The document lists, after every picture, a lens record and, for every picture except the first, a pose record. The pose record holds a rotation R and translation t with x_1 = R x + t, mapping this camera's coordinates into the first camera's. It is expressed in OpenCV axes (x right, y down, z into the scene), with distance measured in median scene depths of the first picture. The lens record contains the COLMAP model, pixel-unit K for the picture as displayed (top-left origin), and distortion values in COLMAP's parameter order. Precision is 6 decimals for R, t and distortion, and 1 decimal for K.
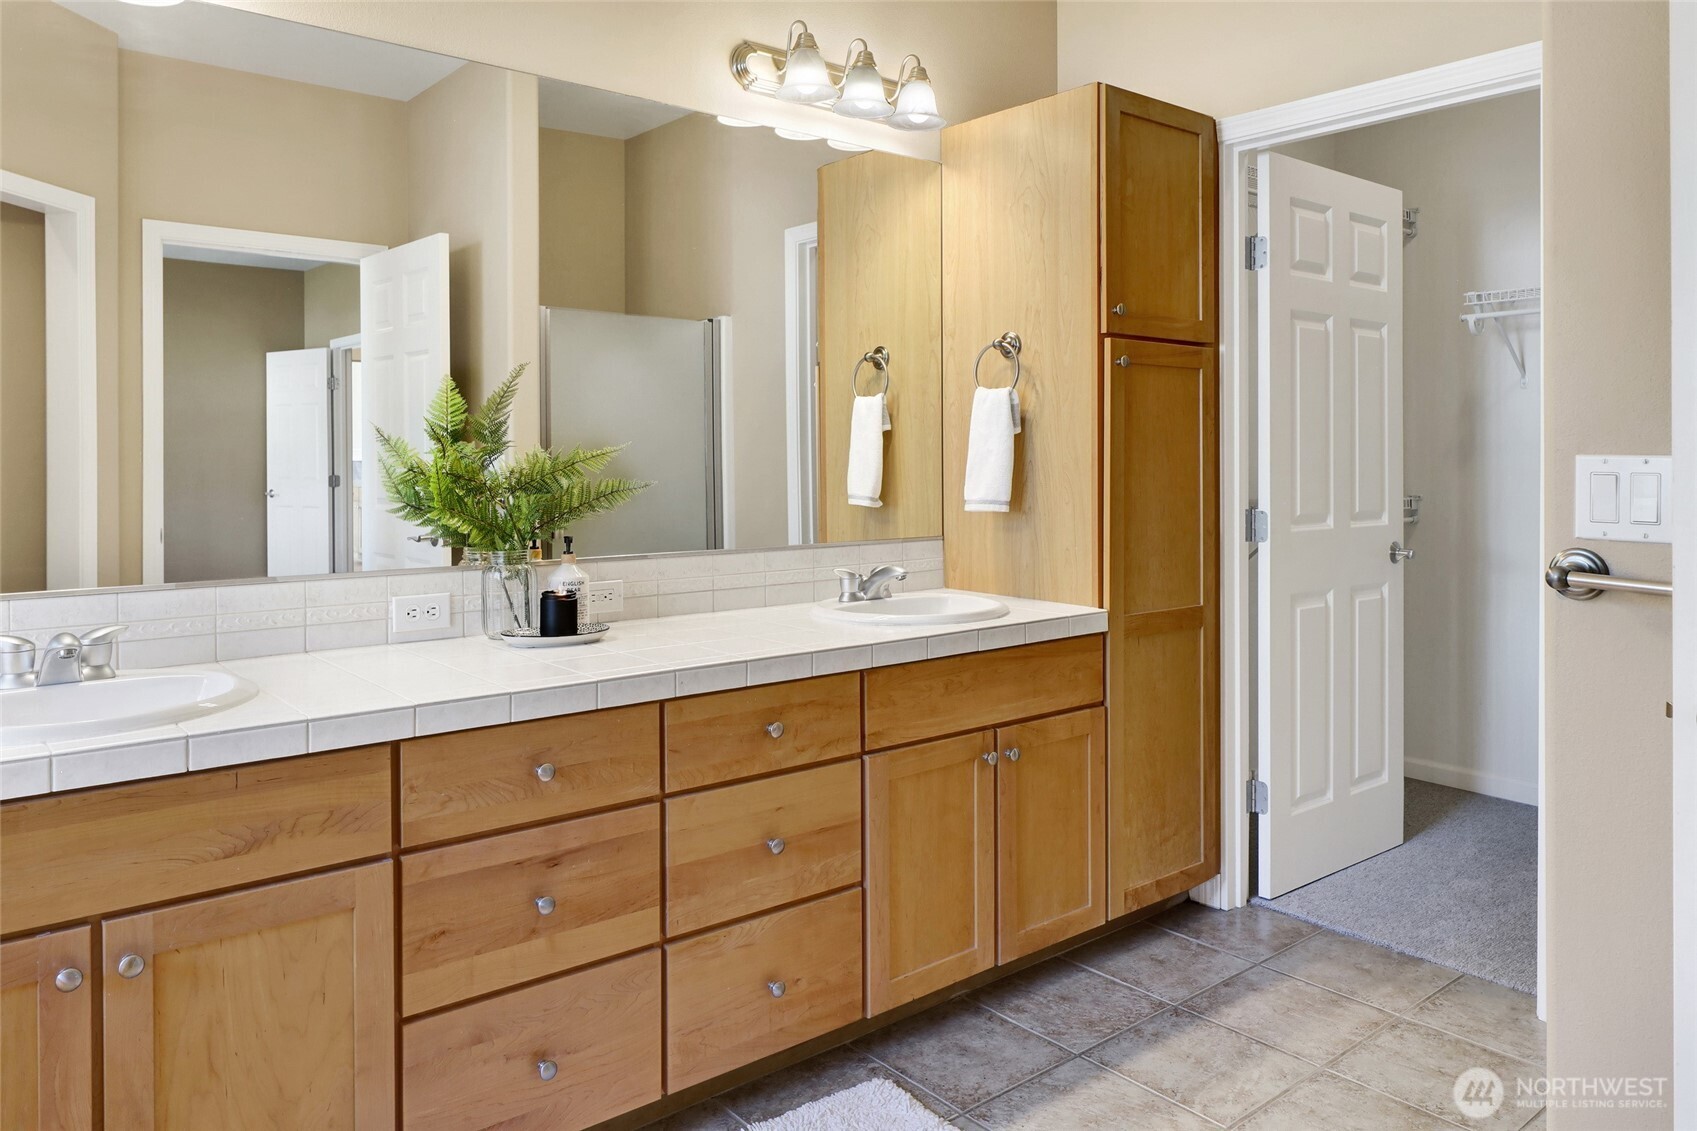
lens RADIAL K [[1170.9, 0, 806.5], [0, 1170.9, 464.5], [0, 0, 1]] dist [0.003468, -0.003721]
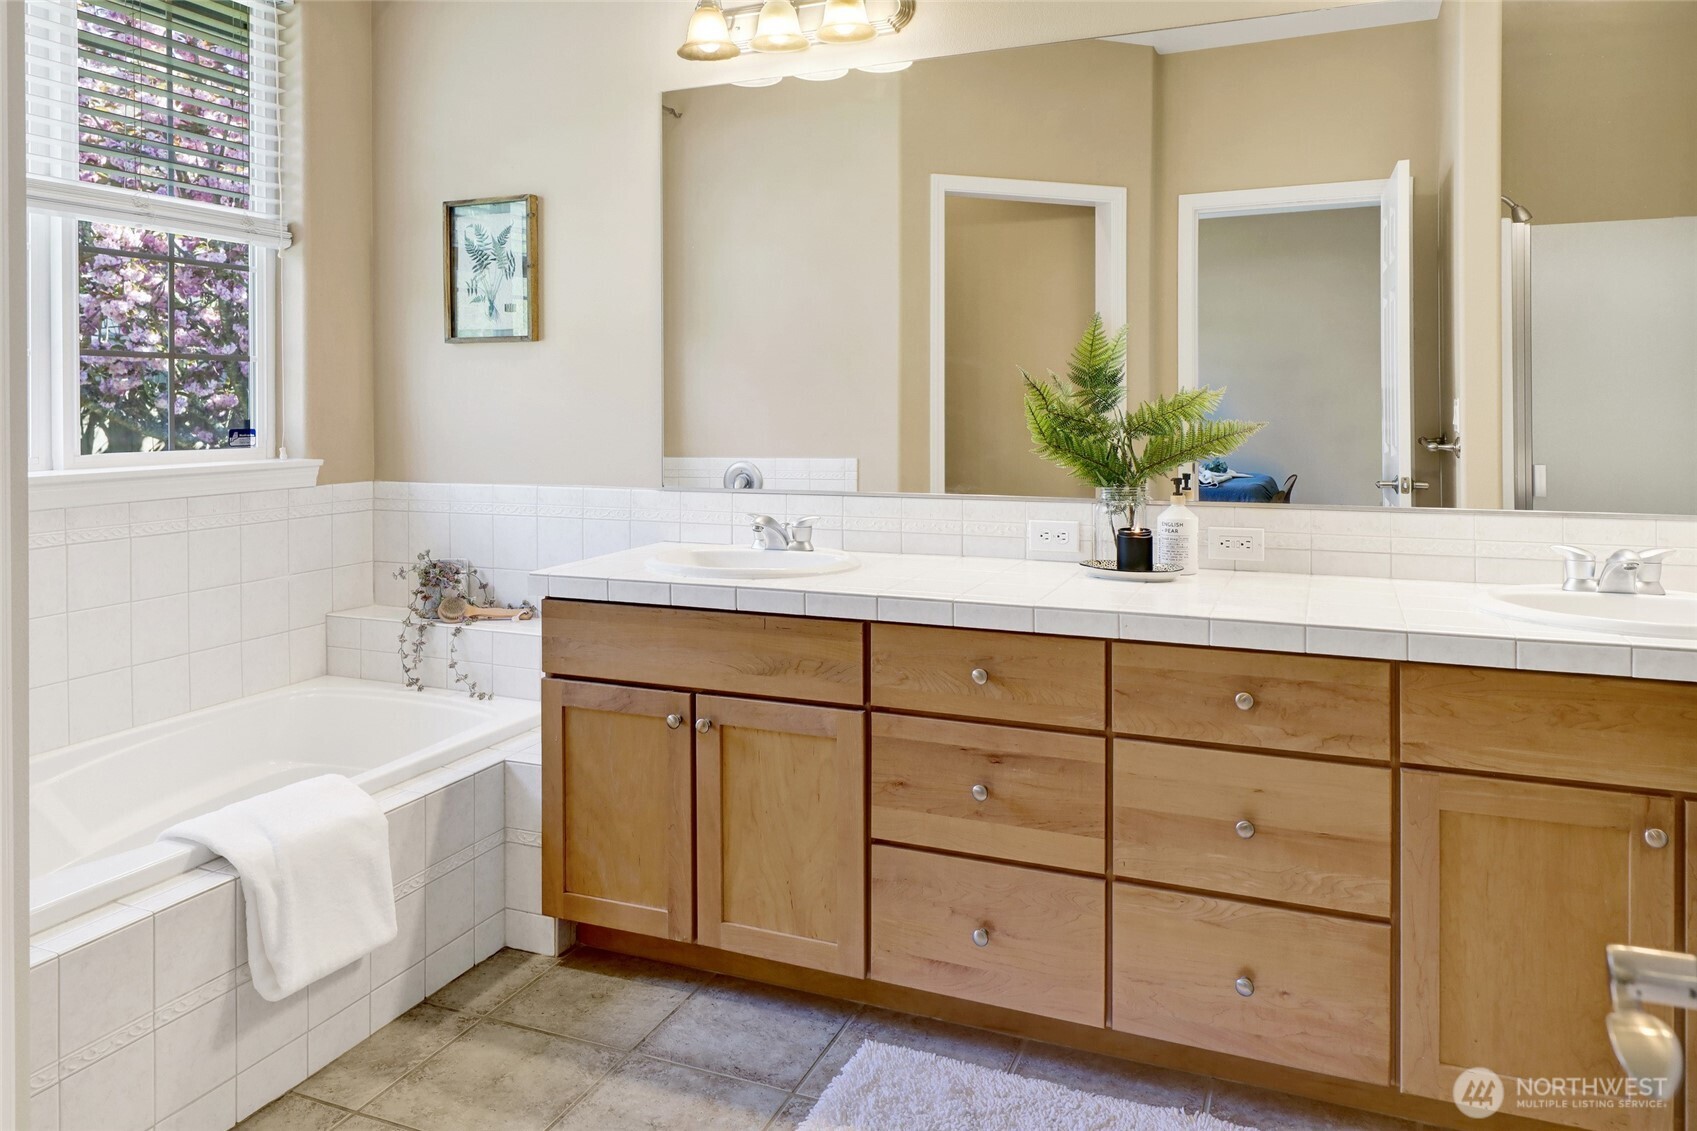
lens RADIAL K [[1165.7, 0, 819.7], [0, 1165.7, 413.9], [0, 0, 1]] dist [0.003093, -0.004077]
pose [[0.465280, 0.007853, -0.885129, 0.560010], [-0.001680, 0.999967, 0.007989, -0.001532], [0.885162, -0.002231, 0.465278, 0.263859]]
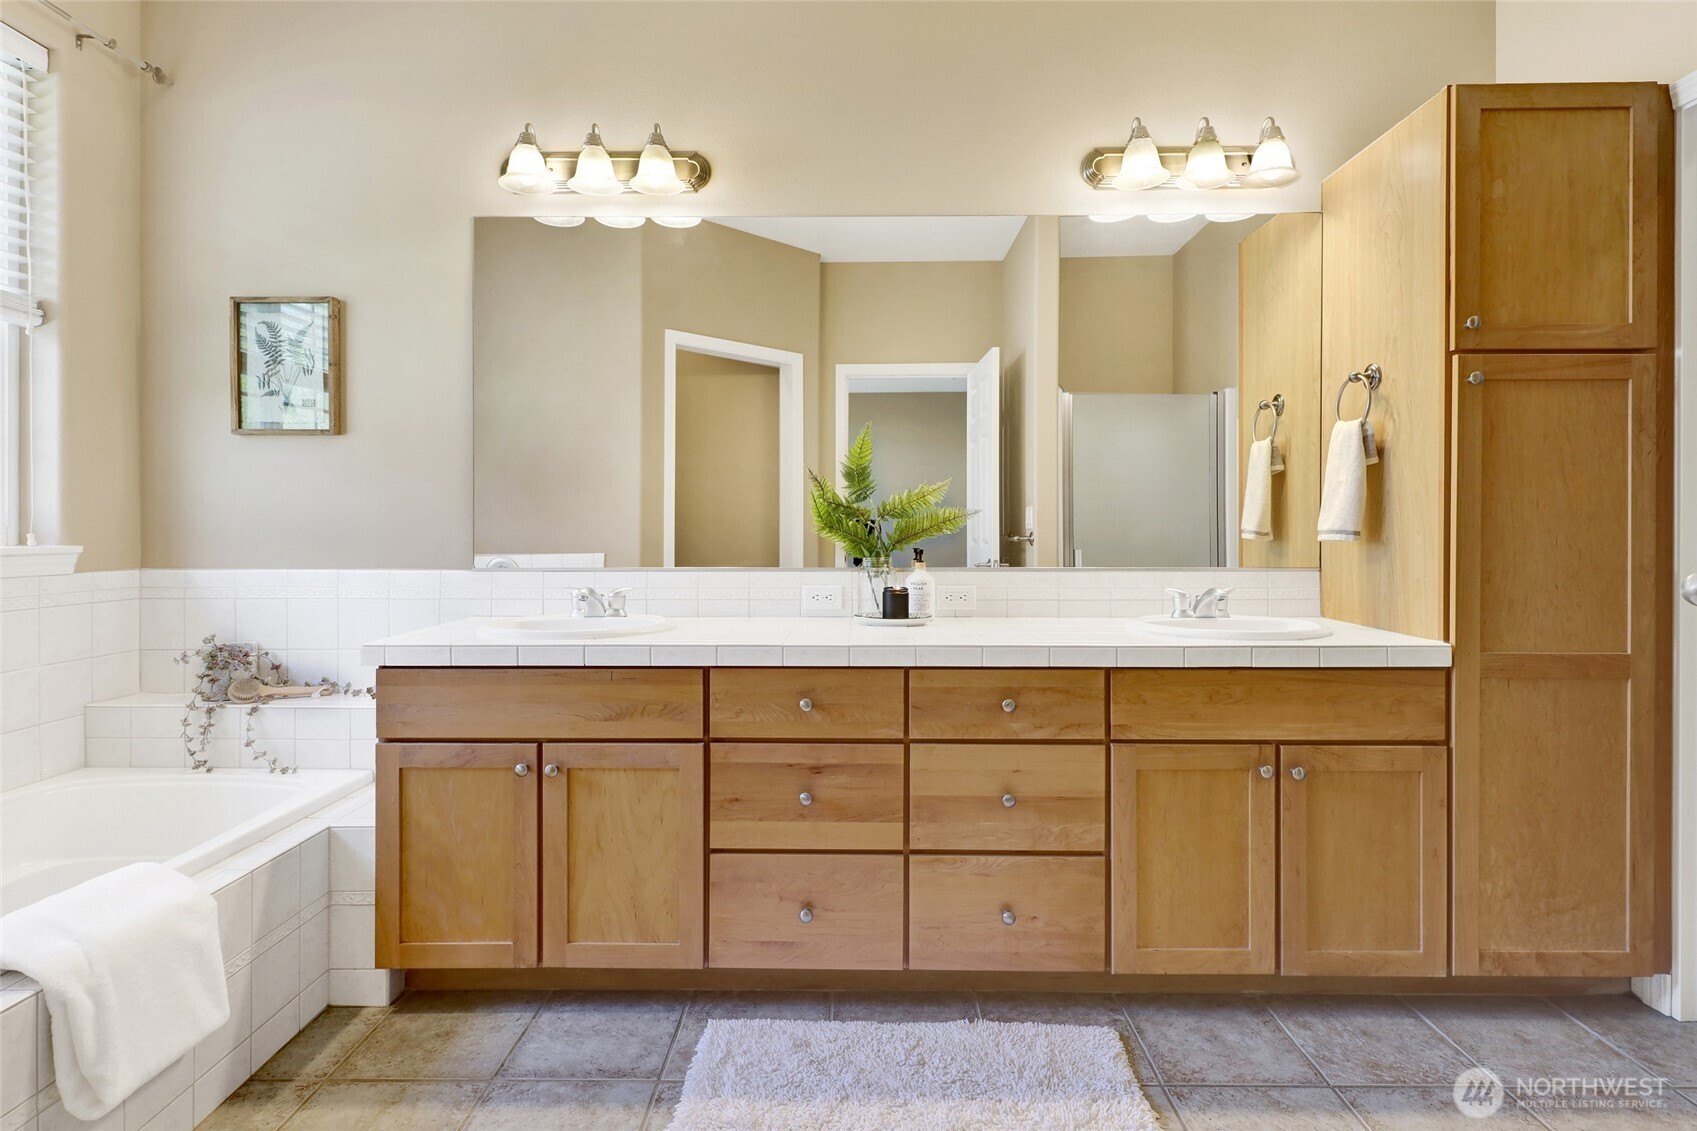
lens RADIAL K [[843.6, 0, 846.9], [0, 843.6, 533.7], [0, 0, 1]] dist [0.010199, -0.007038]
pose [[0.770627, 0.006768, -0.637251, 0.366356], [-0.005915, 0.999976, 0.003468, 0.041405], [0.637260, 0.001097, 0.770648, 0.194267]]
